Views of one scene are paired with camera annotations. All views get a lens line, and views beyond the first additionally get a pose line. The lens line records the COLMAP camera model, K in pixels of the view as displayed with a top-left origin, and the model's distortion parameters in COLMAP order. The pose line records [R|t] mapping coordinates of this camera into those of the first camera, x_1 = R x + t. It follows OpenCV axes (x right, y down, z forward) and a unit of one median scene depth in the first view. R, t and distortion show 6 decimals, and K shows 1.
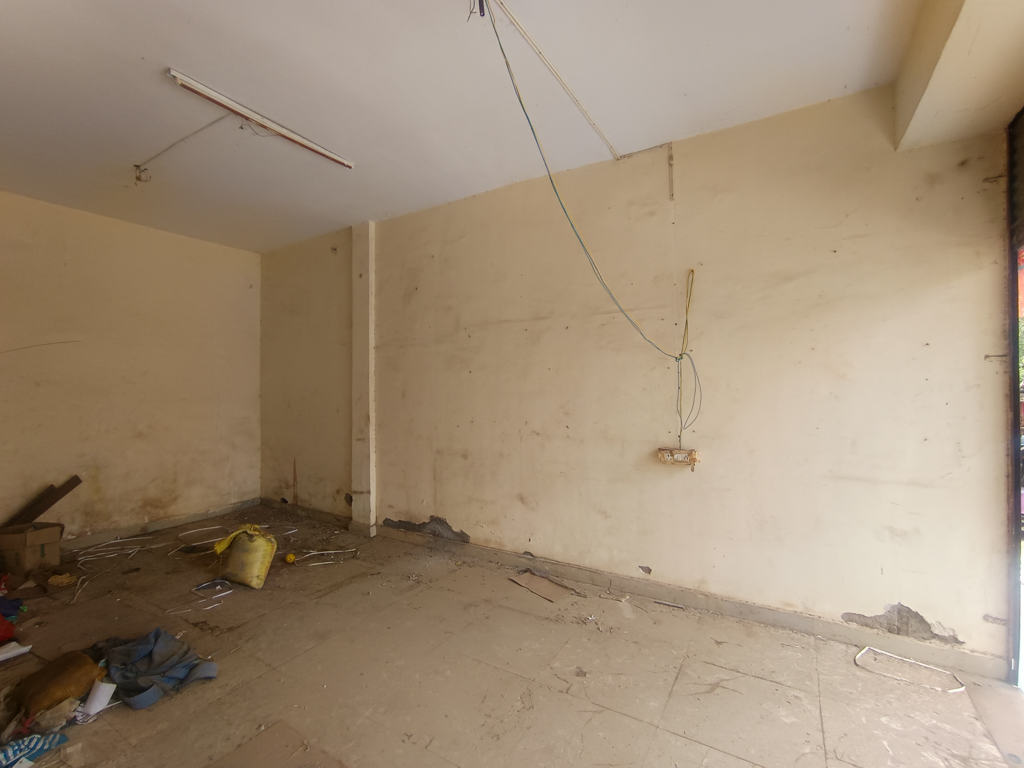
lens RADIAL K [[466.6, 0, 508.1], [0, 466.6, 359.9], [0, 0, 1]] dist [-0.022549, 0.012231]
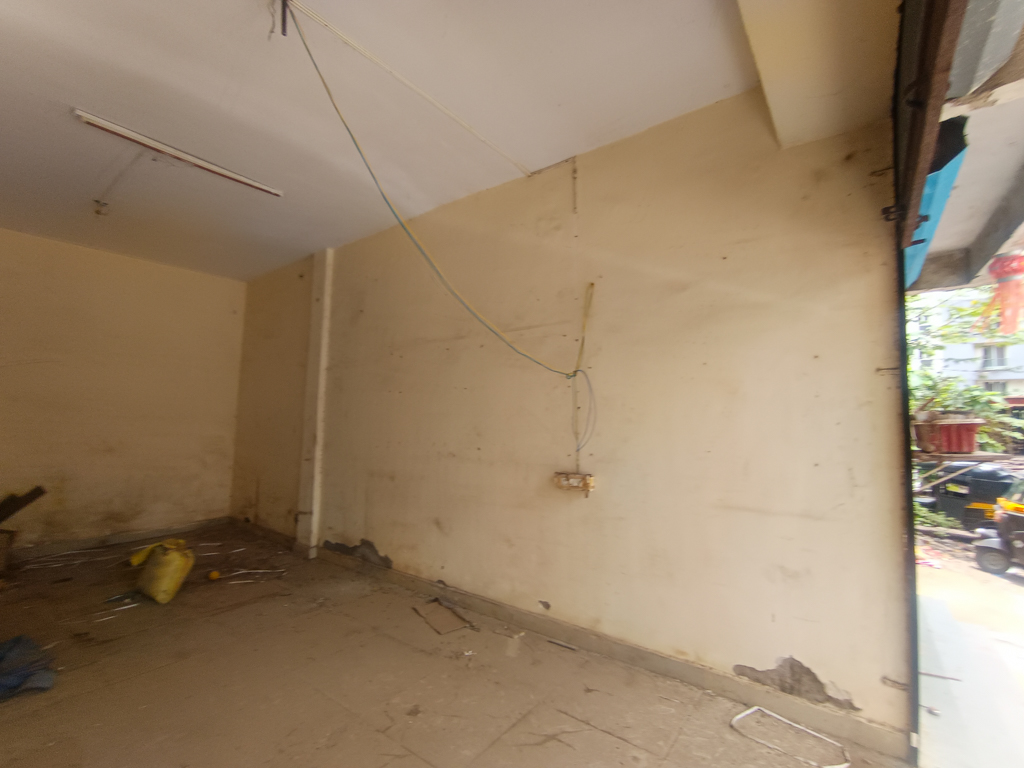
lens RADIAL K [[466.6, 0, 508.1], [0, 466.6, 359.9], [0, 0, 1]] dist [-0.022549, 0.012231]
pose [[0.994552, -0.000474, -0.104240, 0.289280], [-0.006647, 0.997666, -0.067956, 0.026061], [0.104029, 0.068278, 0.992228, 0.037677]]
